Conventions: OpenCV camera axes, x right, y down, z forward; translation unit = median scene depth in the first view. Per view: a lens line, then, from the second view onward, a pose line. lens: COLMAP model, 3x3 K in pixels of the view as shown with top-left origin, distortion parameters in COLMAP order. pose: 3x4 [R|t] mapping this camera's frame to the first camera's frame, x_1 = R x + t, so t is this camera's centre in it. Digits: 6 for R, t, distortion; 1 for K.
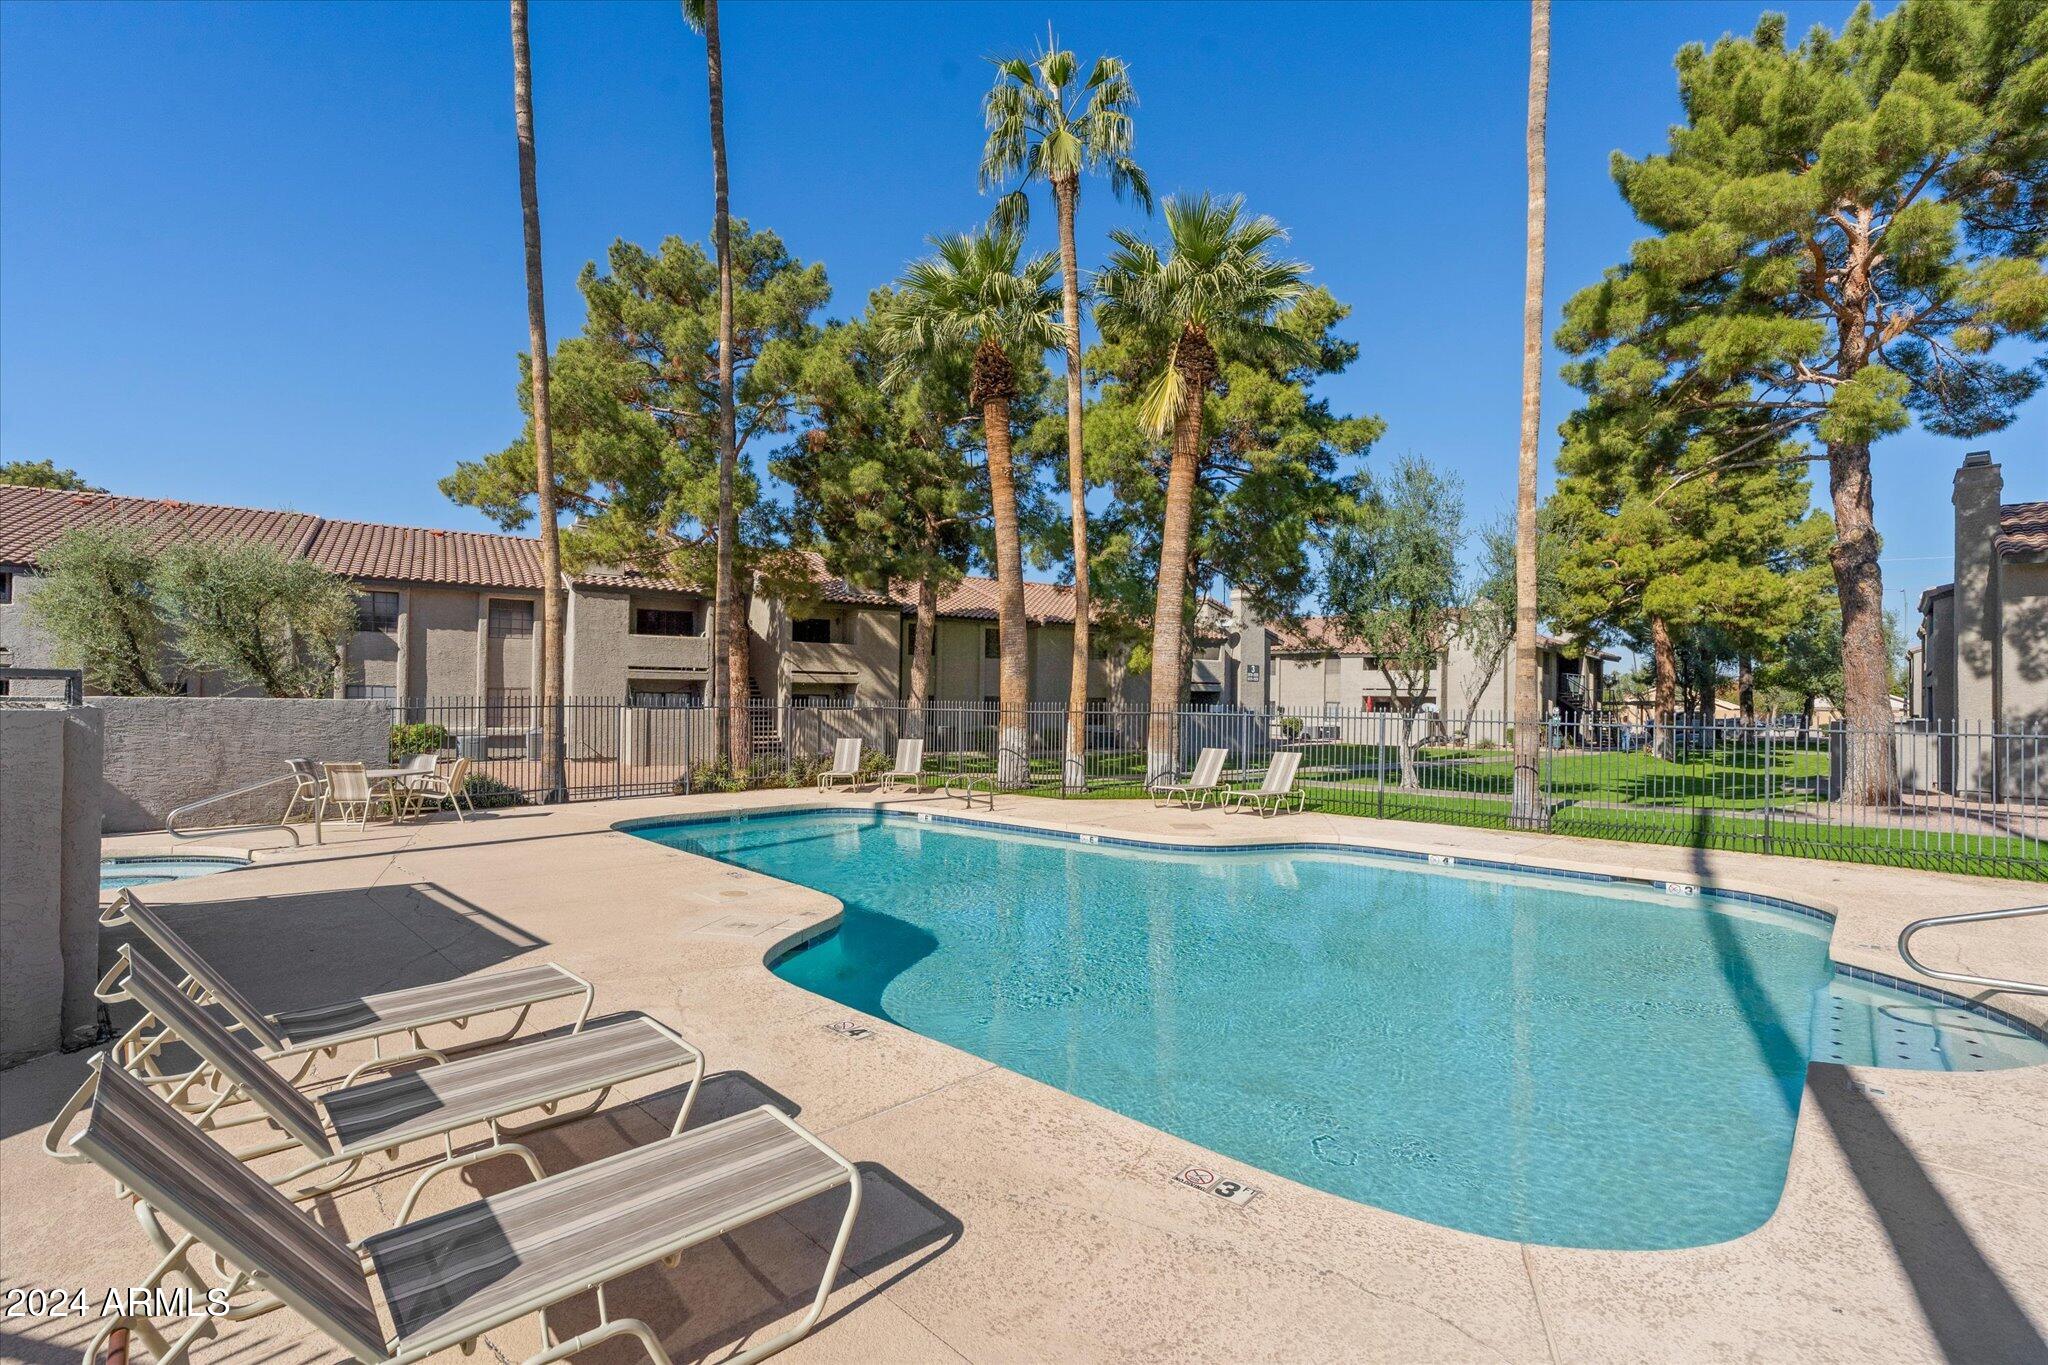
lens RADIAL K [[937.4, 0, 1024.0], [0, 937.4, 682.5], [0, 0, 1]] dist [0.000061, 0.000905]
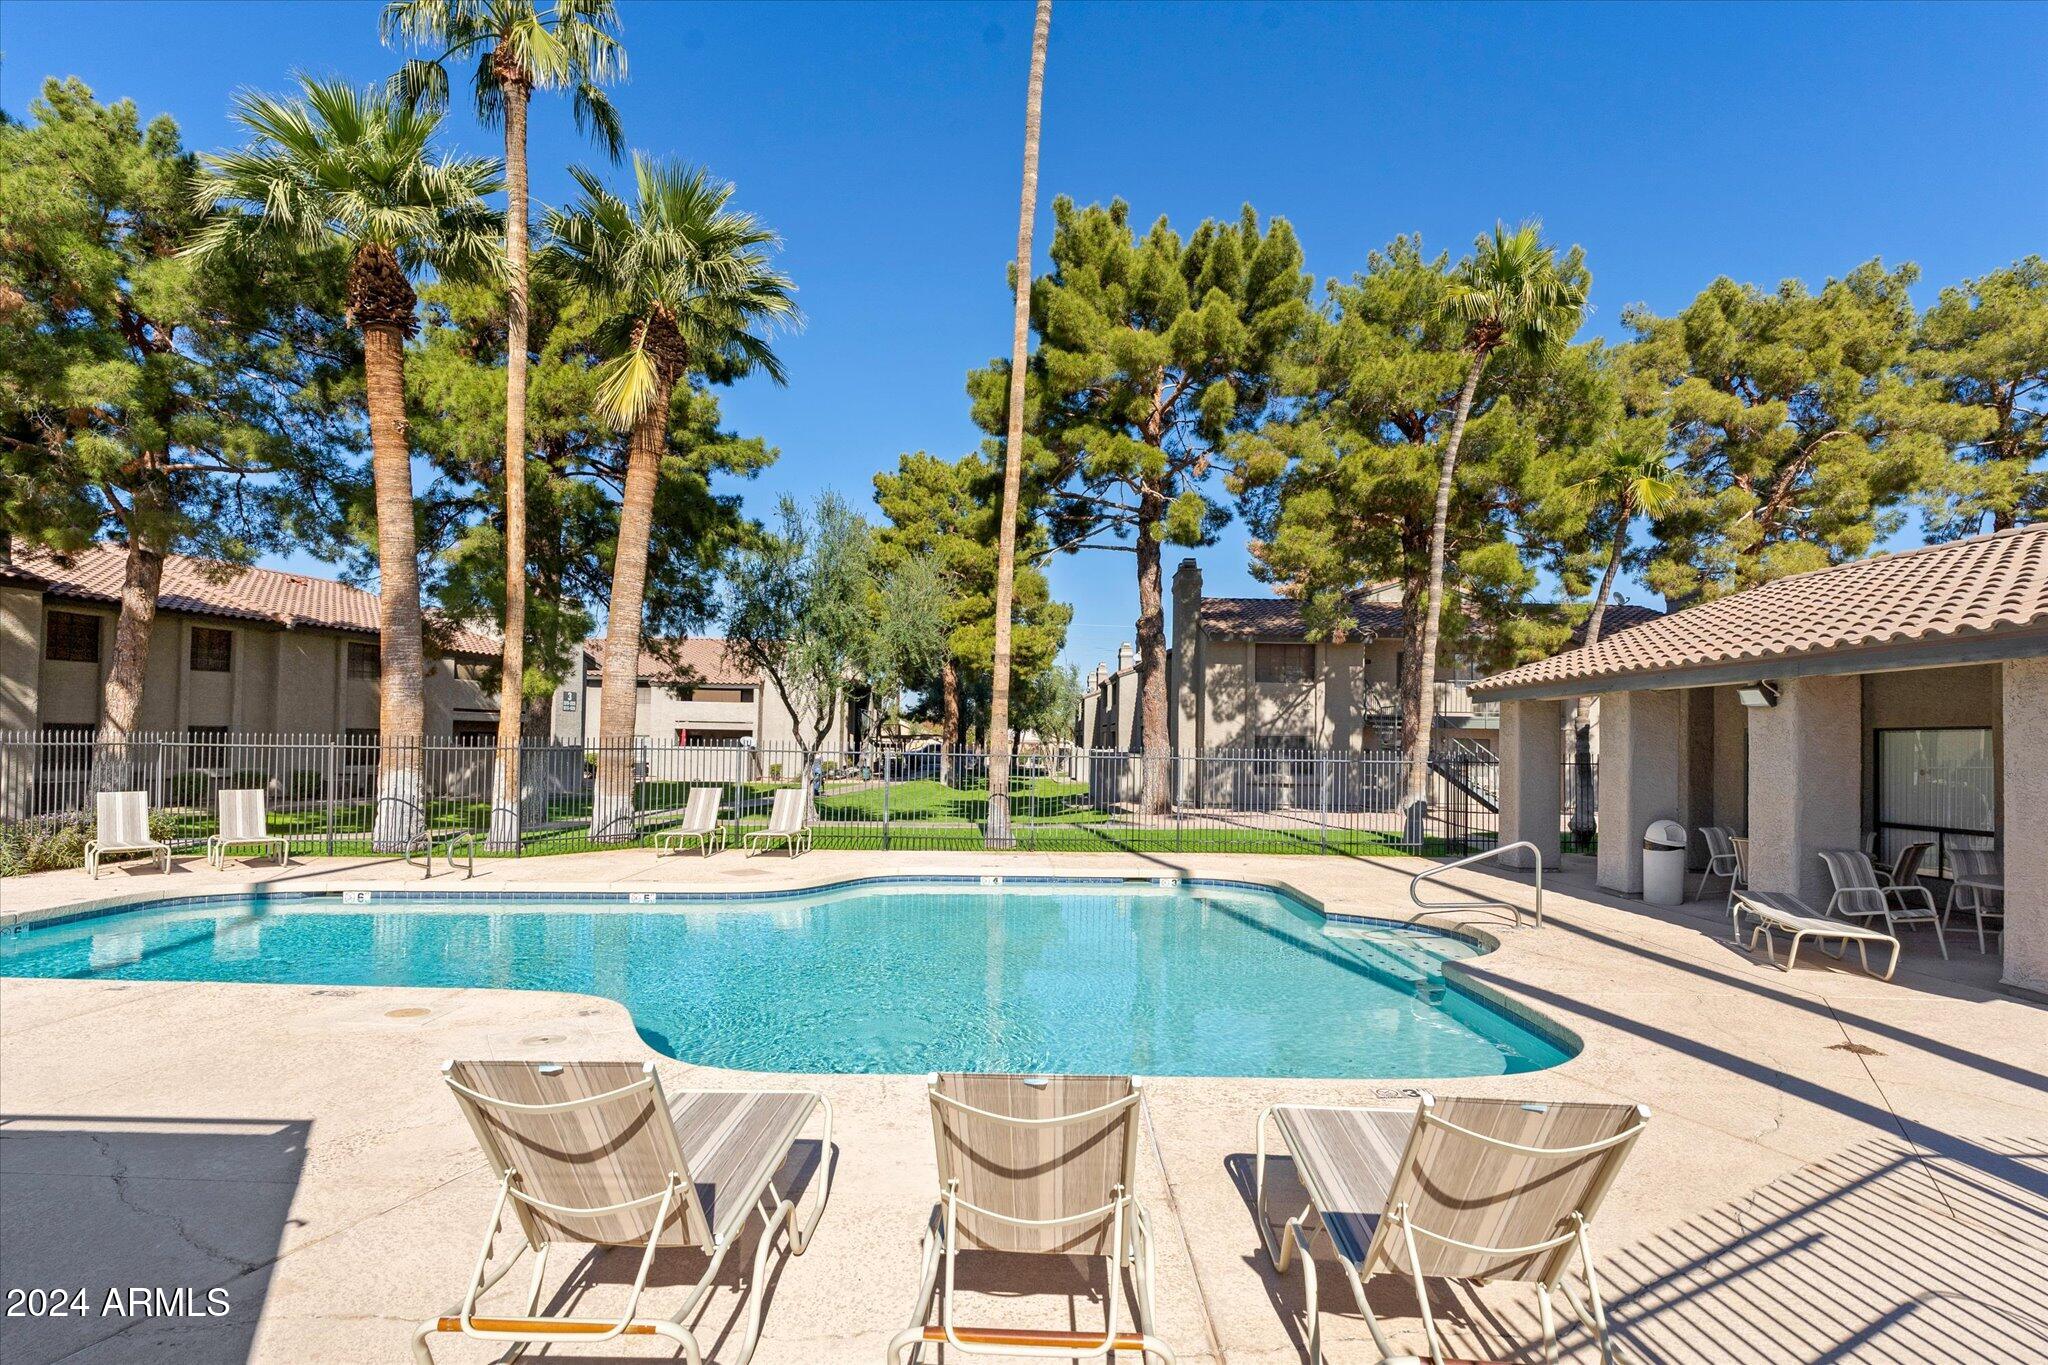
lens RADIAL K [[1045.6, 0, 1020.9], [0, 1045.6, 715.8], [0, 0, 1]] dist [-0.003365, 0.000854]
pose [[0.716939, 0.015509, 0.696963, -0.254366], [-0.017573, 0.999837, -0.004172, -0.000157], [-0.696914, -0.009257, 0.717095, 0.059420]]
